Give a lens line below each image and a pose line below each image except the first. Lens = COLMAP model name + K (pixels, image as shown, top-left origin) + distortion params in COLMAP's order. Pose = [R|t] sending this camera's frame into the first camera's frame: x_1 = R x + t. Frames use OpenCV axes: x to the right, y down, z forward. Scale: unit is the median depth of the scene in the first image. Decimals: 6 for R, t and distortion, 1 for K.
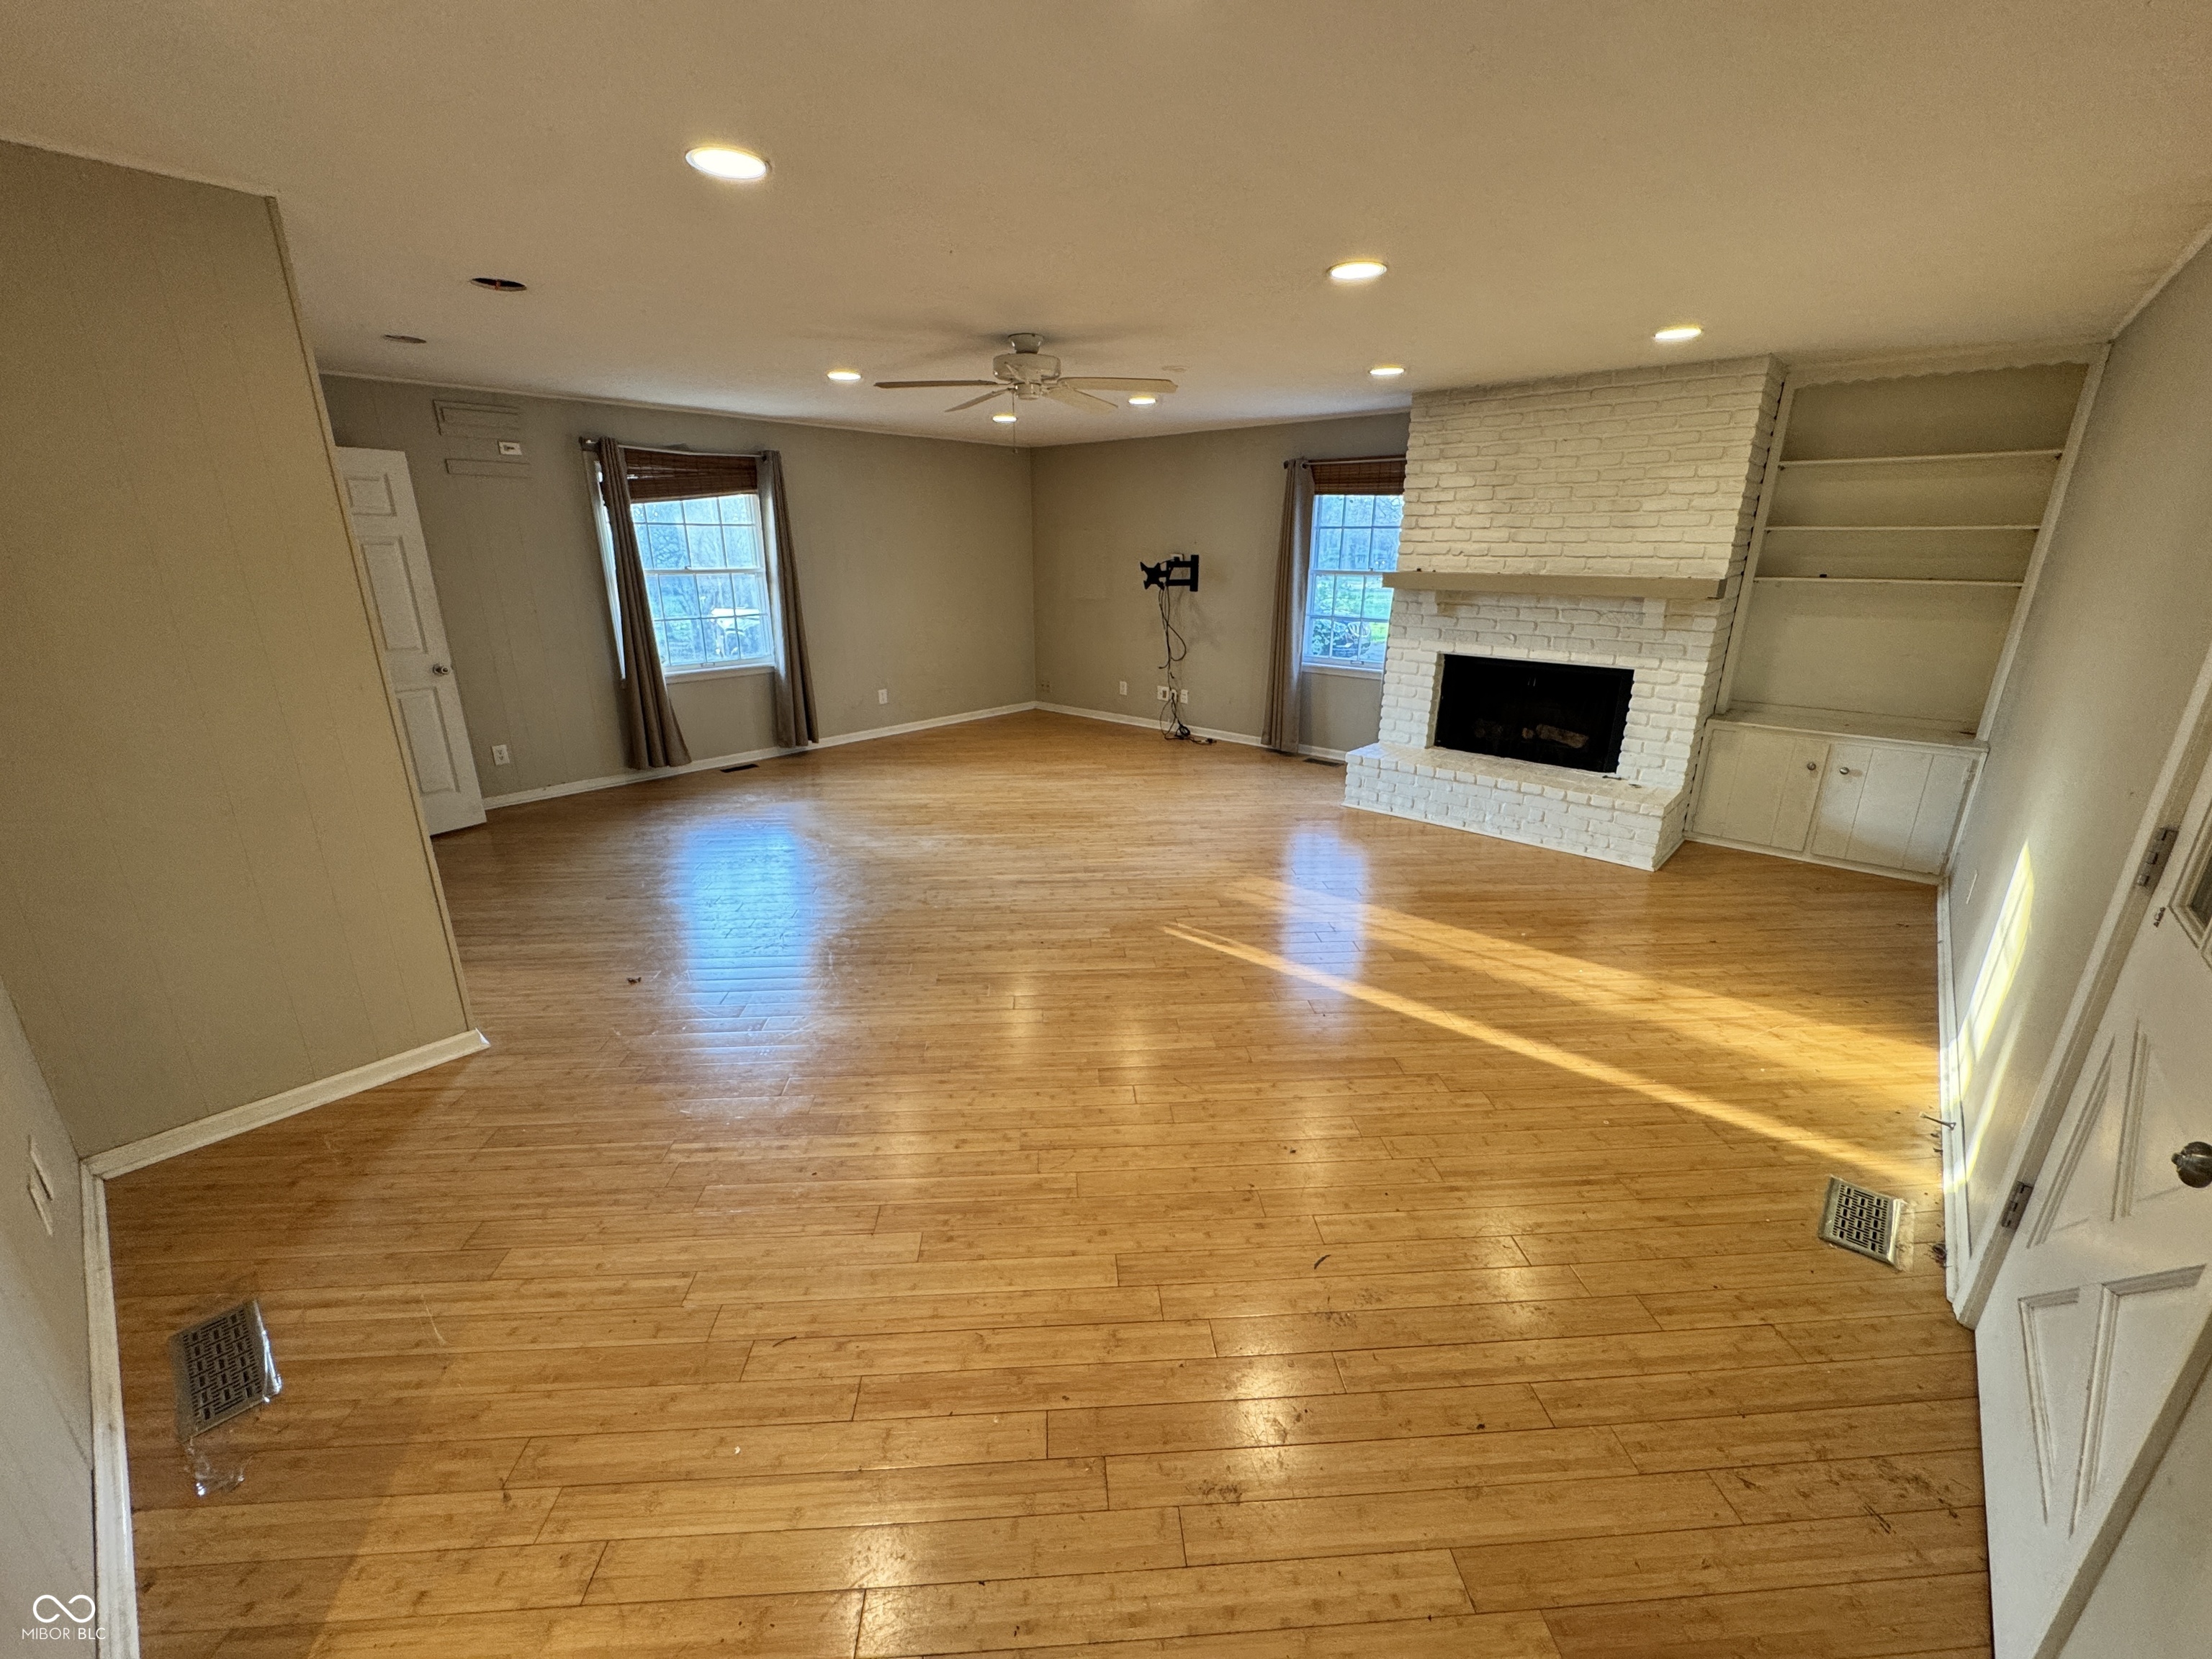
lens RADIAL K [[884.2, 0, 1109.1], [0, 884.2, 832.5], [0, 0, 1]] dist [-0.000138, -0.000094]
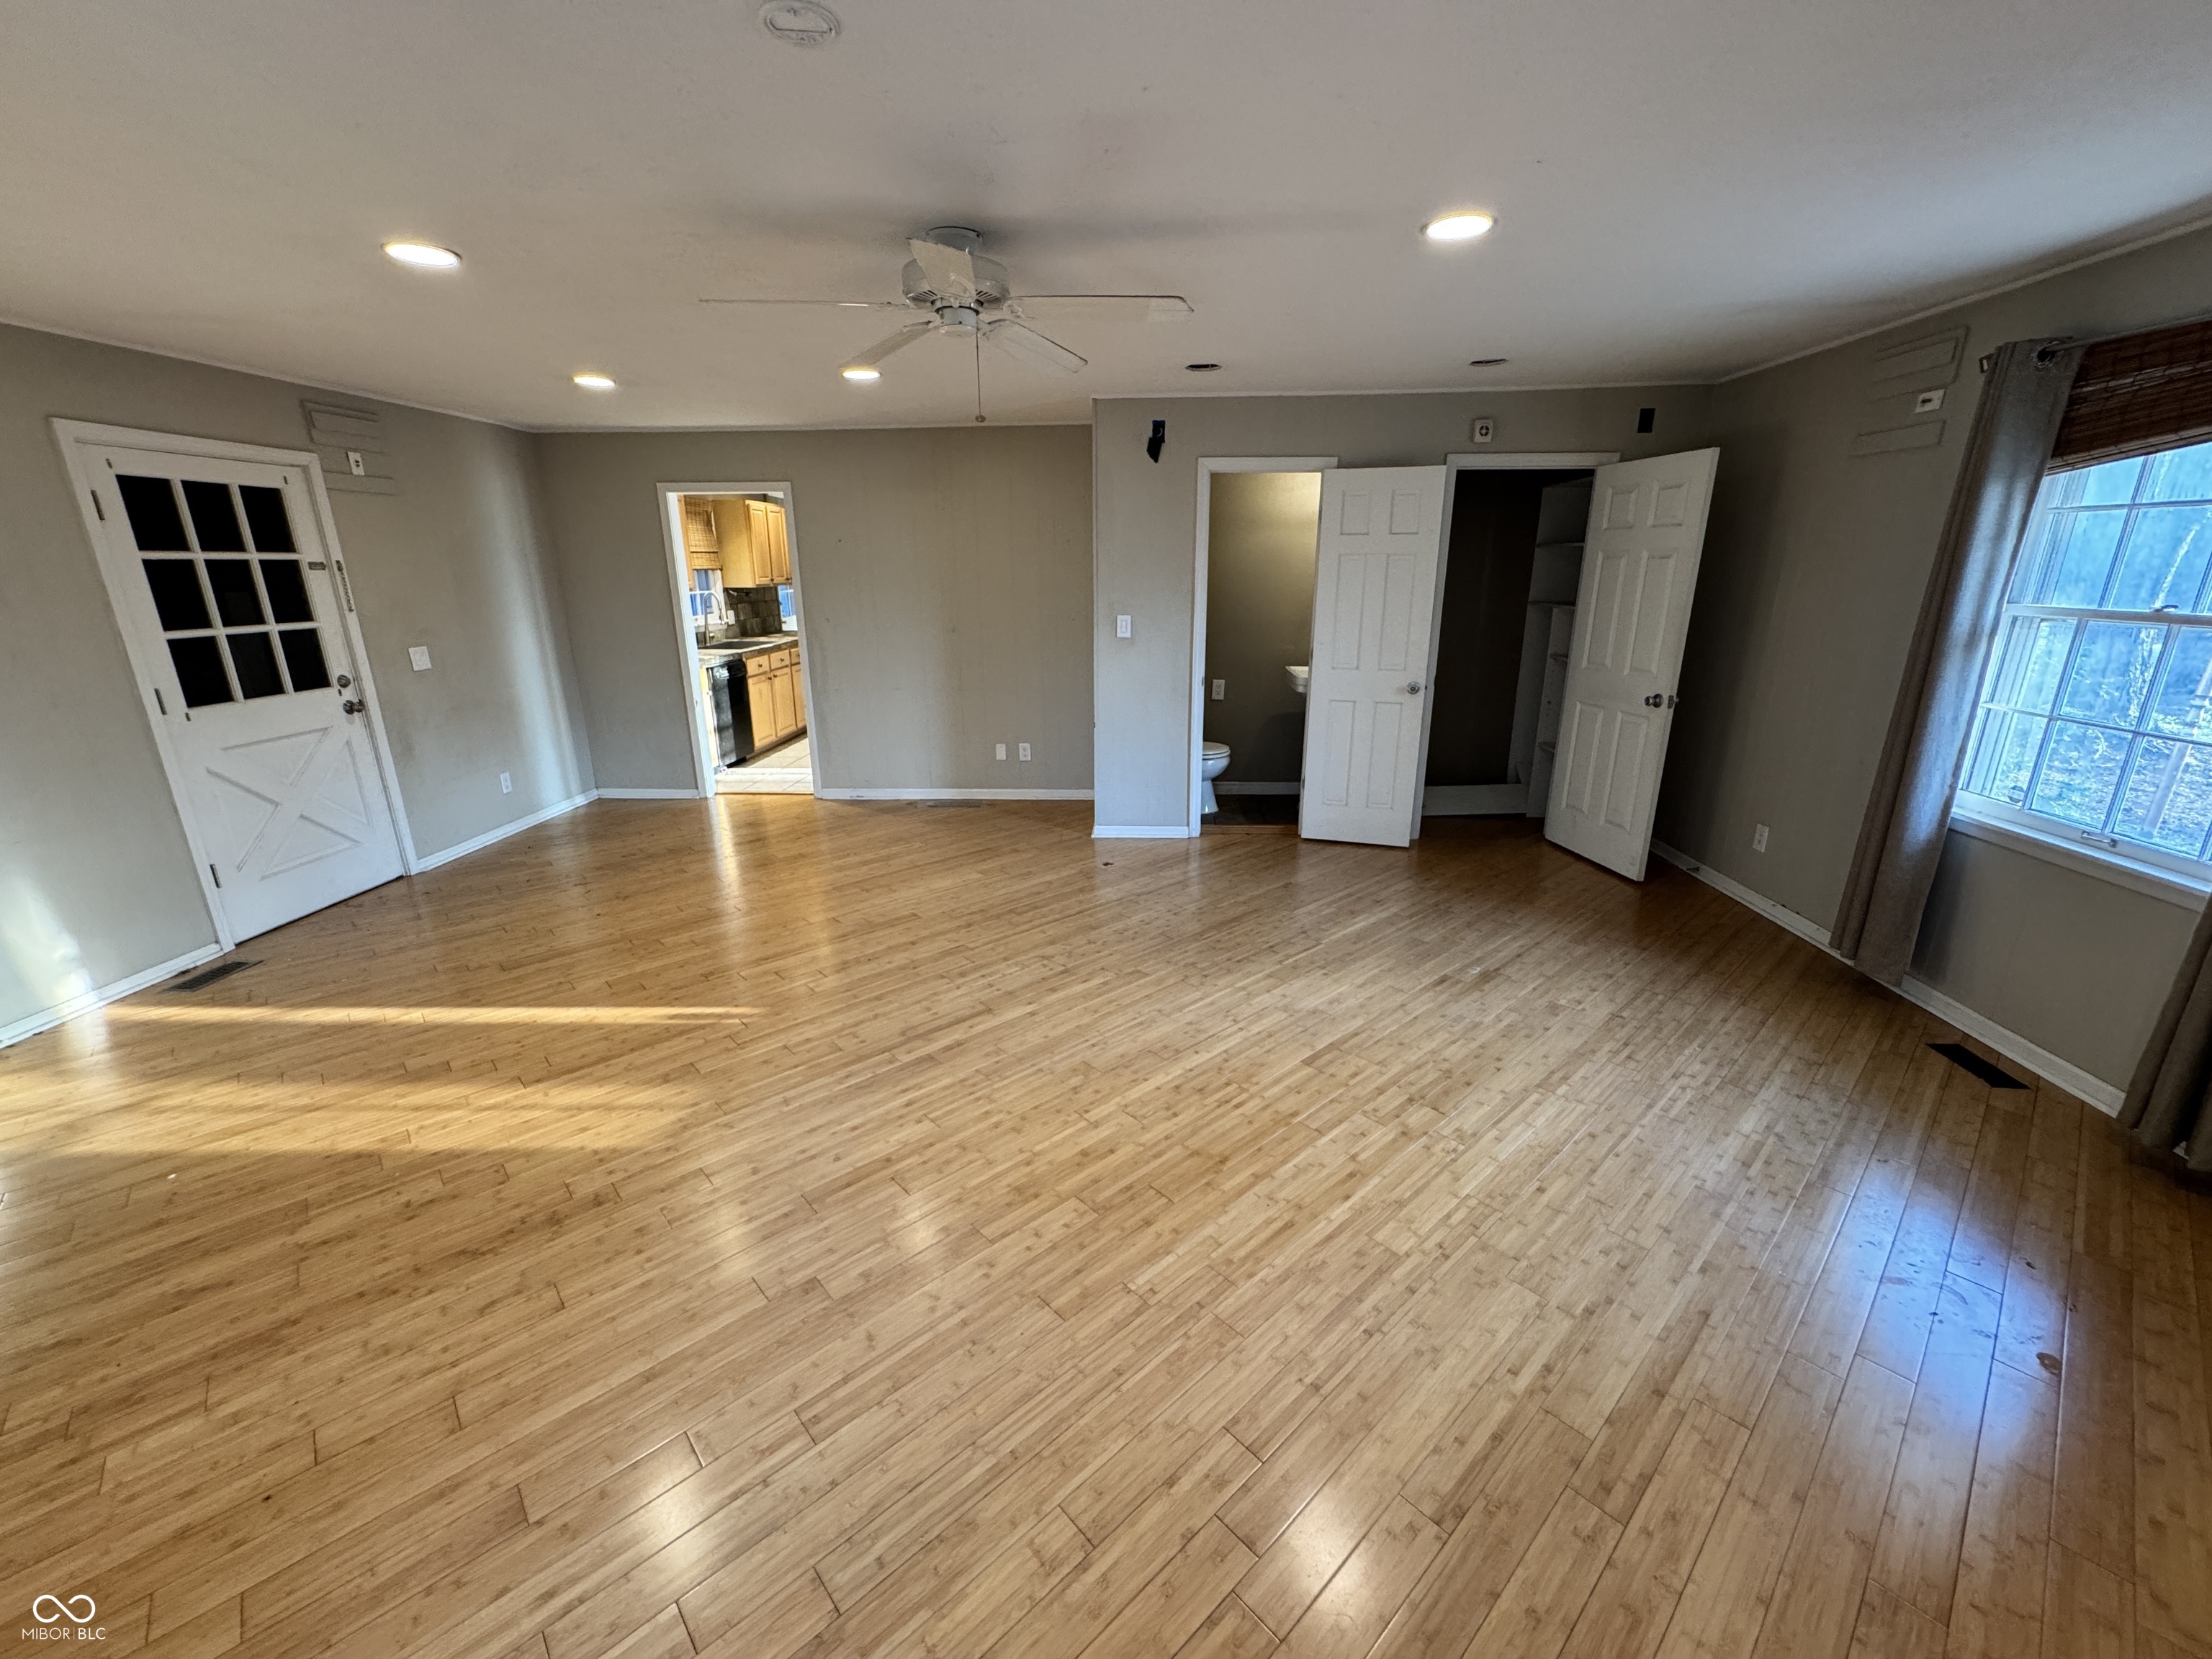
lens RADIAL K [[884.2, 0, 1103.7], [0, 884.2, 830.2], [0, 0, 1]] dist [-0.000138, -0.000094]
pose [[-0.786809, 0.180988, -0.590064, 0.250339], [-0.182995, 0.844641, 0.503085, -0.495202], [0.589444, 0.503811, -0.631451, 1.541787]]
